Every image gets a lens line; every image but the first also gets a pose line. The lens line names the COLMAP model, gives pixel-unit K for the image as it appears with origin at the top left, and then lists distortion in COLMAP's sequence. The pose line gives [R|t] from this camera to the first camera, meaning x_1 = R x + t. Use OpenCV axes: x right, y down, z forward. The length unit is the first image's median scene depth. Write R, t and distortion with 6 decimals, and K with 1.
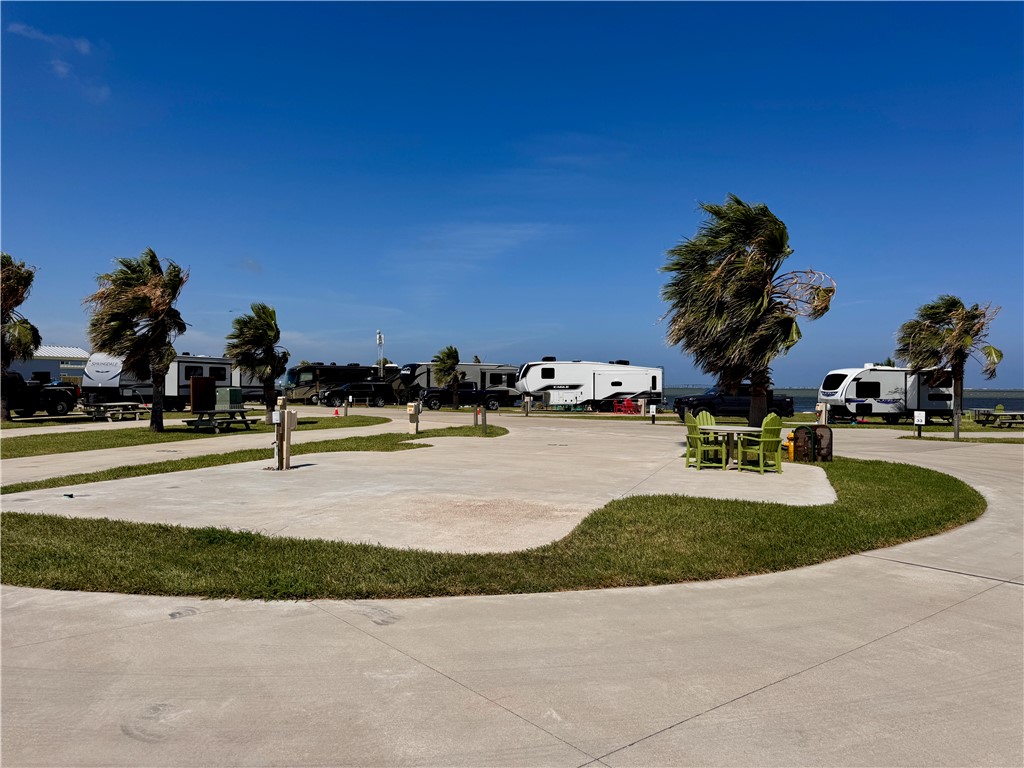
lens RADIAL K [[714.2, 0, 523.1], [0, 714.2, 385.0], [0, 0, 1]] dist [0.004342, -0.001416]
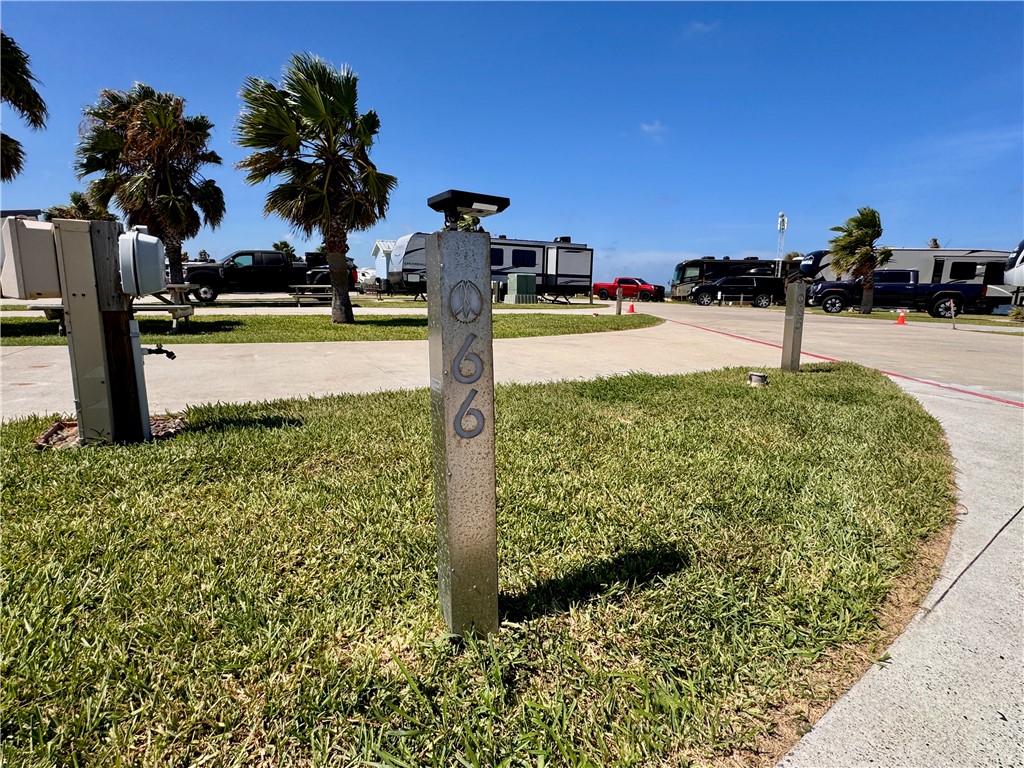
lens RADIAL K [[508.7, 0, 512.0], [0, 508.7, 384.0], [0, 0, 1]] dist [-0.001045, -0.000021]
pose [[0.723962, 0.133588, -0.676782, -0.016061], [-0.011924, 0.983347, 0.181344, 0.029024], [0.689737, -0.123216, 0.713499, 0.744189]]
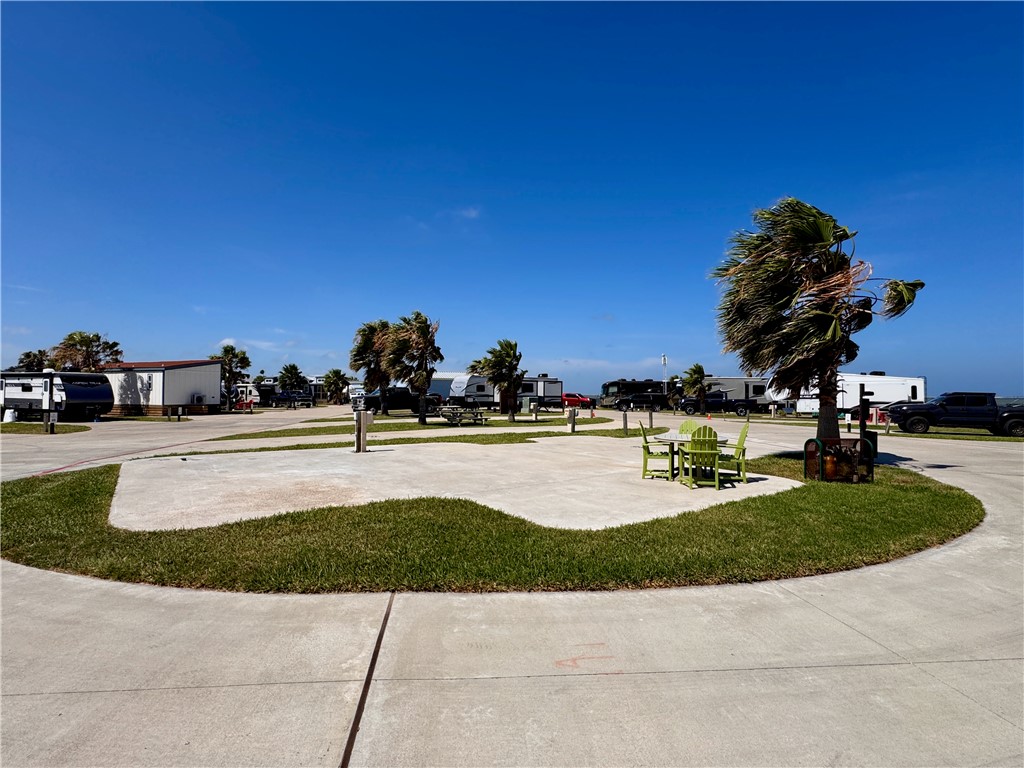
lens RADIAL K [[508.7, 0, 512.0], [0, 508.7, 384.0], [0, 0, 1]] dist [-0.001045, -0.000021]
pose [[0.822892, -0.014551, -0.568011, 0.217199], [0.001465, 0.999723, -0.023488, 0.001967], [0.568196, 0.018496, 0.822686, 0.129781]]
